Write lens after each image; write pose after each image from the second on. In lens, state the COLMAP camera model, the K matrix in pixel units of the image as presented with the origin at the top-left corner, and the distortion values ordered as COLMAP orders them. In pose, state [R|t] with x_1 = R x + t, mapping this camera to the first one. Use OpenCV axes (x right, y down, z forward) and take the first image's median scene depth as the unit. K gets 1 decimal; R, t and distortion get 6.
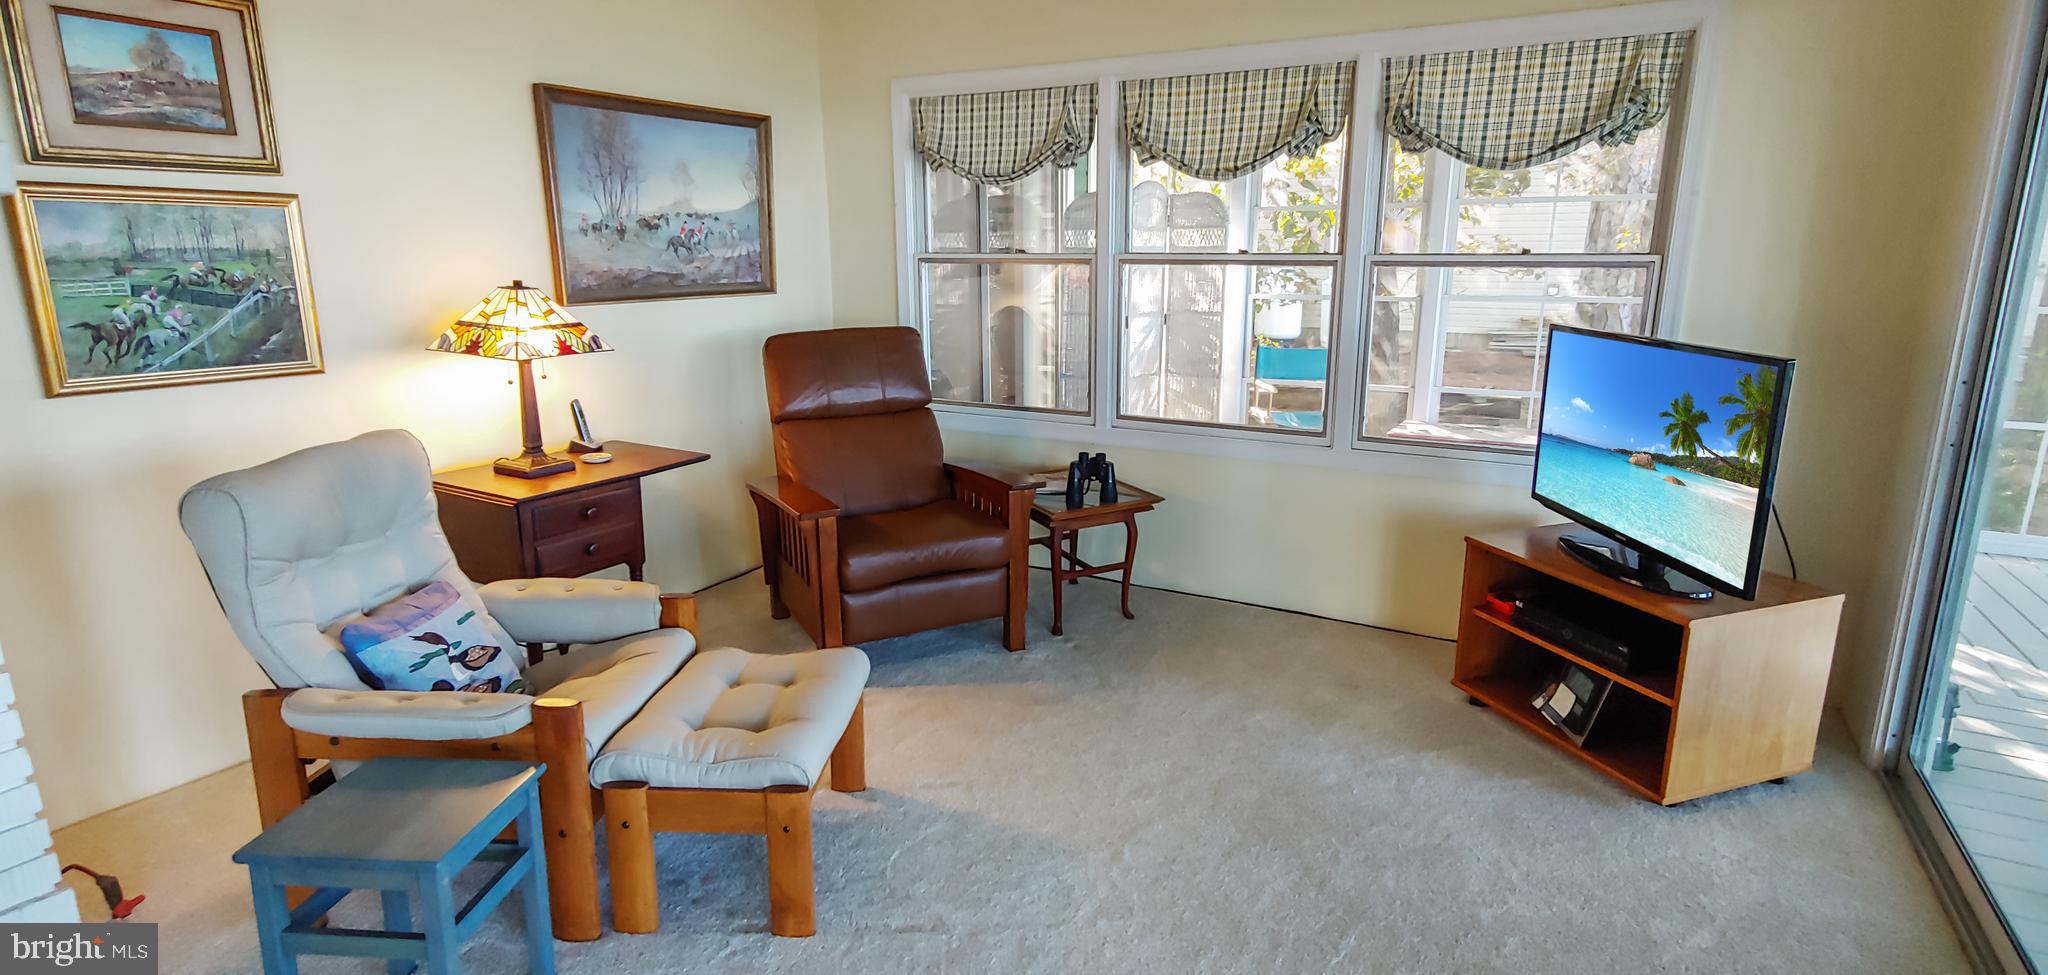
lens RADIAL K [[1020.2, 0, 1023.6], [0, 1020.2, 480.2], [0, 0, 1]] dist [0.004851, 0.005334]
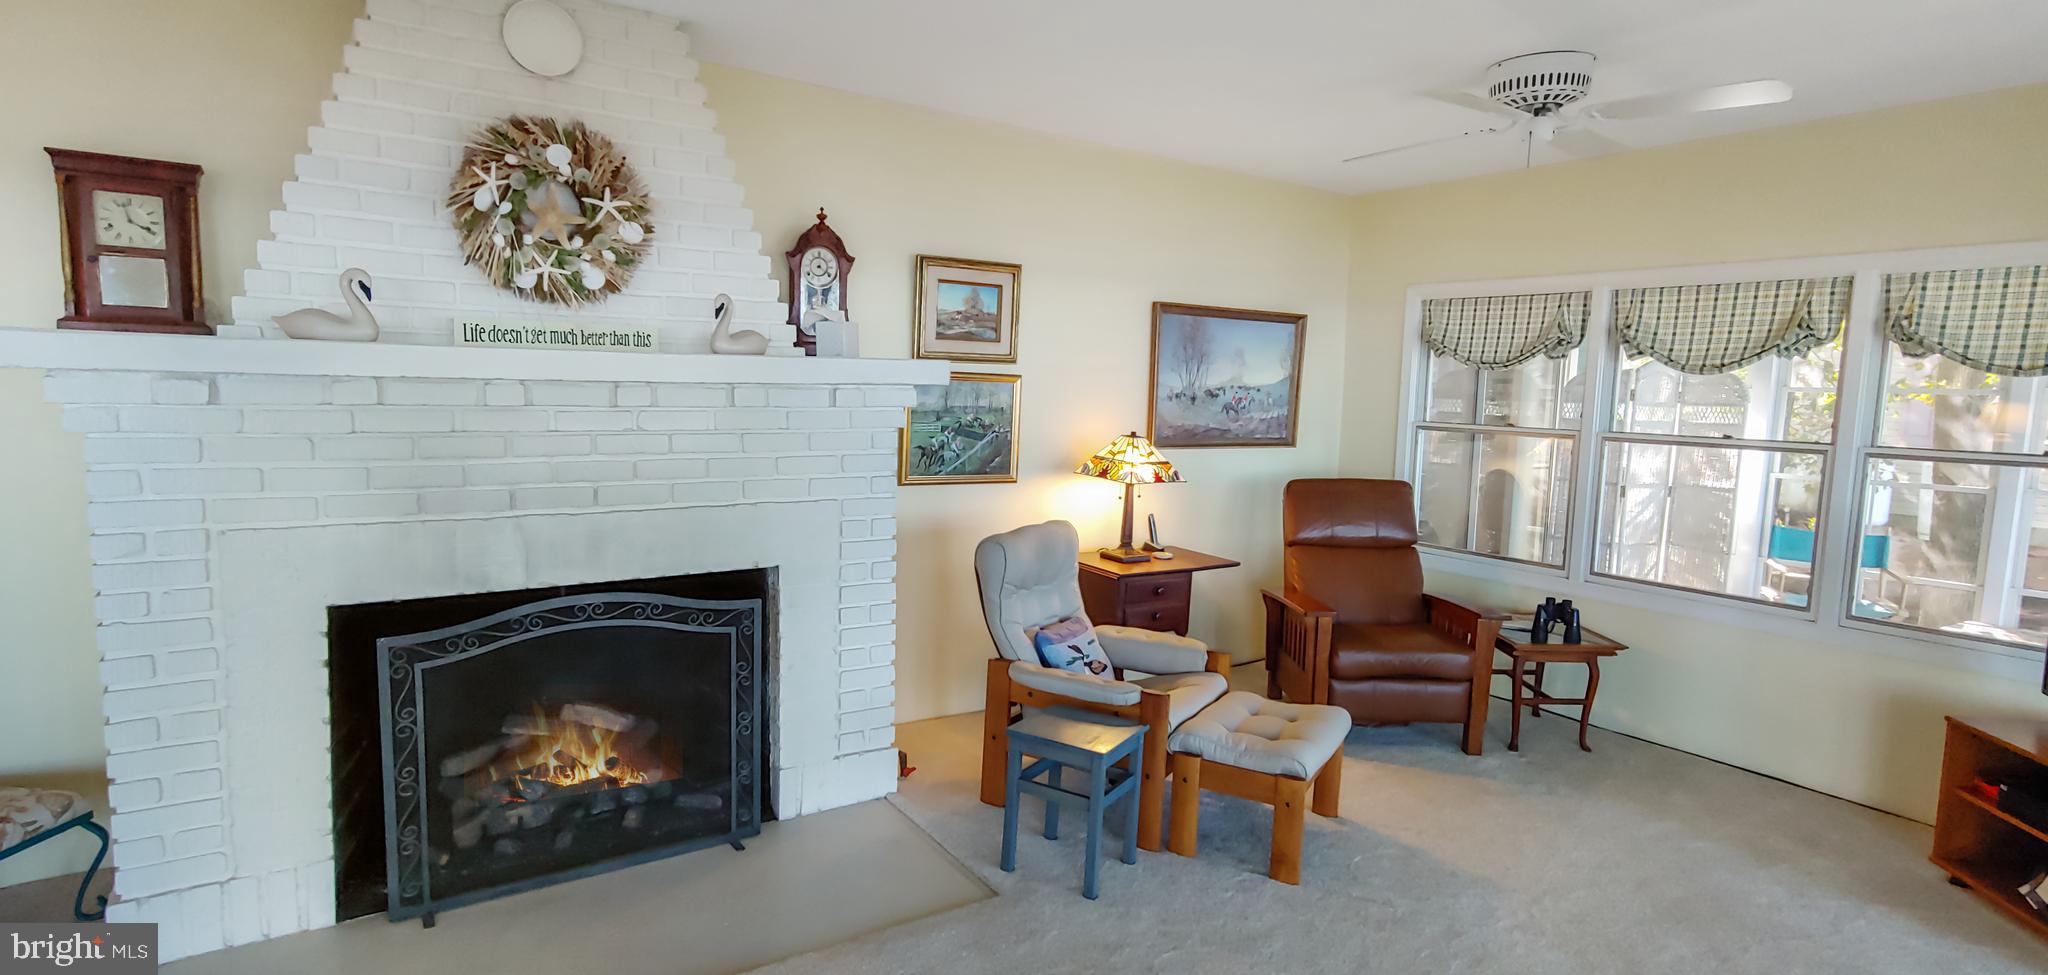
lens RADIAL K [[1020.2, 0, 1024.1], [0, 1020.2, 486.9], [0, 0, 1]] dist [0.004851, 0.005334]
pose [[0.892661, 0.076788, -0.444139, 0.033474], [-0.134938, 0.985715, -0.100786, 0.053365], [0.430055, 0.149899, 0.890271, -0.363958]]
